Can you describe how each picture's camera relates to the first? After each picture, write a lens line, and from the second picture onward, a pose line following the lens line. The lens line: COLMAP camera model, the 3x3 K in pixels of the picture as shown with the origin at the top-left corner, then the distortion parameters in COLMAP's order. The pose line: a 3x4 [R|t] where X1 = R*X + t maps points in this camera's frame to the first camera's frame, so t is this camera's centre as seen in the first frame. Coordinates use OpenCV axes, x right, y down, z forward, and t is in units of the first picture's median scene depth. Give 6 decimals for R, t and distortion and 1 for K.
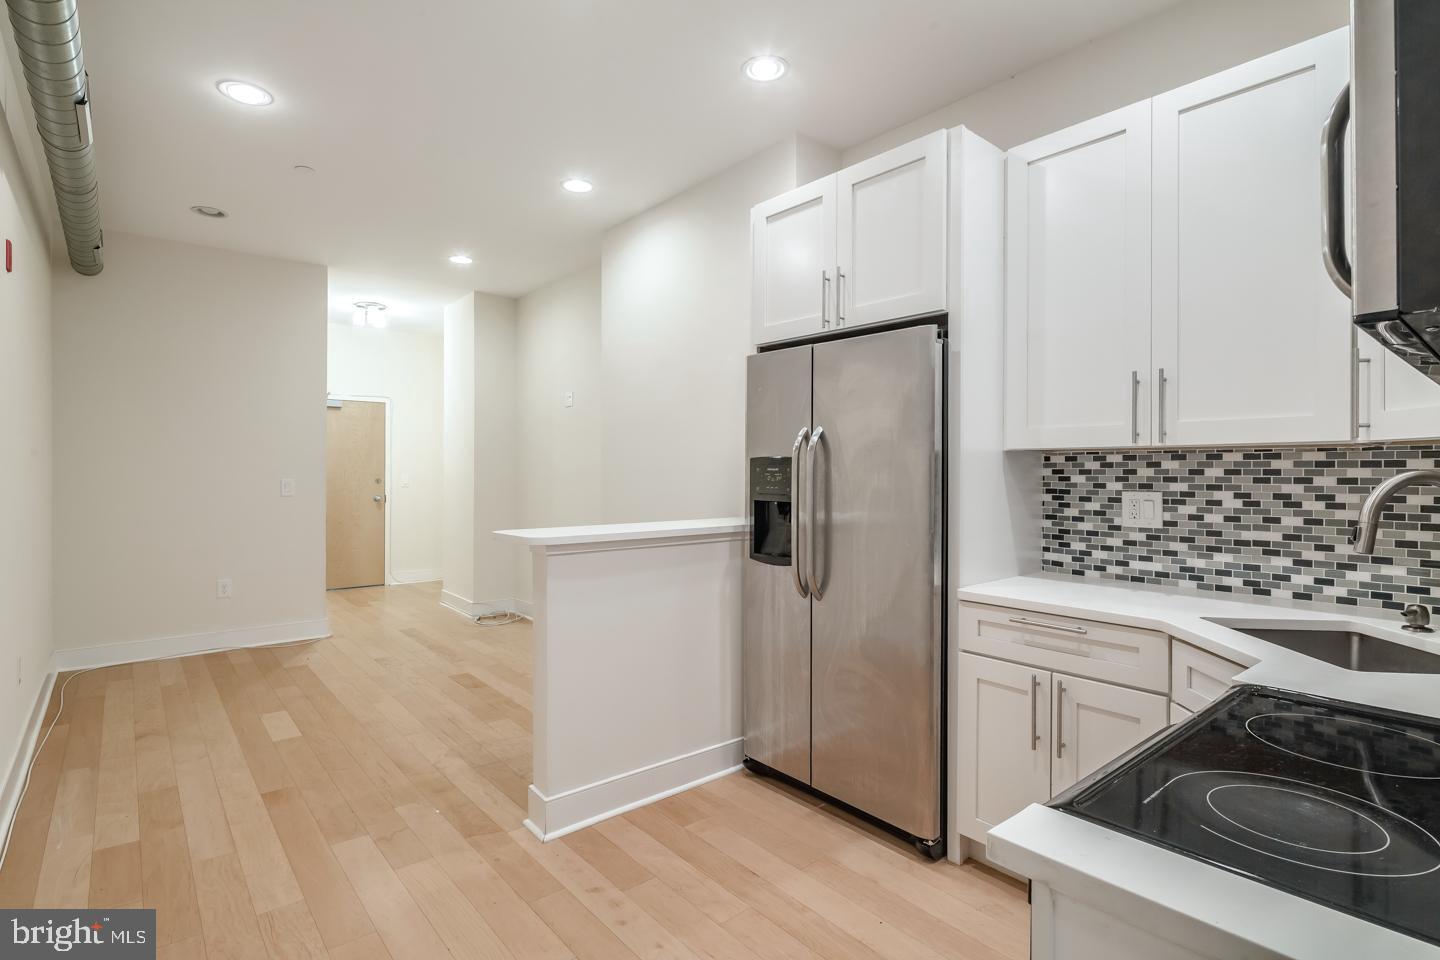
lens RADIAL K [[699.9, 0, 711.5], [0, 699.9, 487.0], [0, 0, 1]] dist [0.004296, 0.000386]
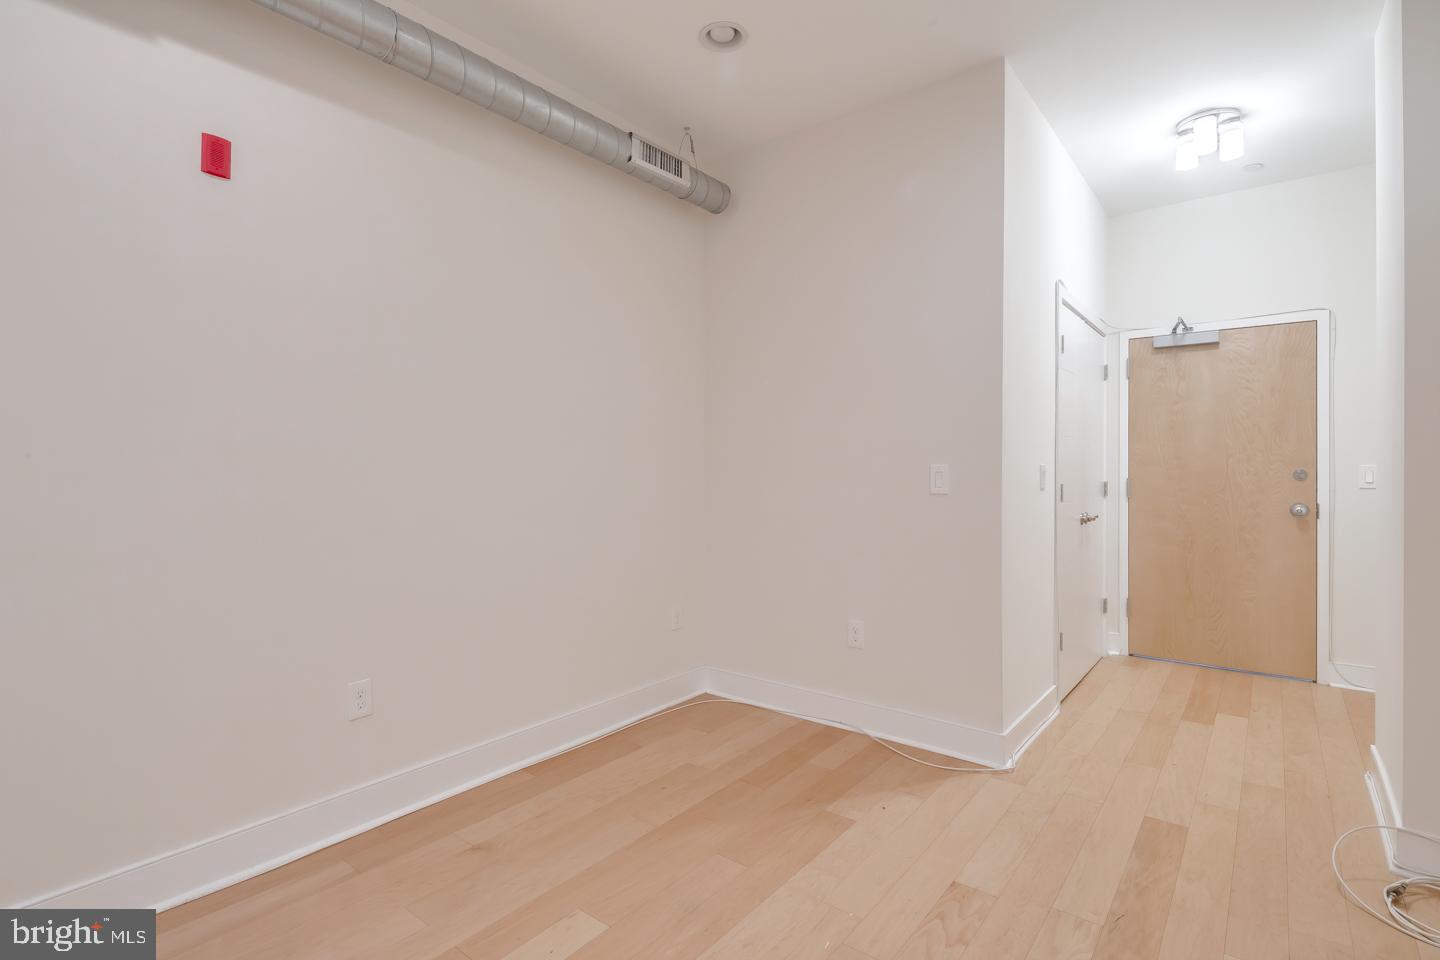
lens RADIAL K [[720.0, 0, 696.2], [0, 720.0, 462.5], [0, 0, 1]] dist [-0.003398, -0.001875]
pose [[0.200529, -0.004934, -0.979675, -0.053406], [-0.028180, 0.999544, -0.010802, -0.000167], [0.979282, 0.029774, 0.200299, 0.477630]]
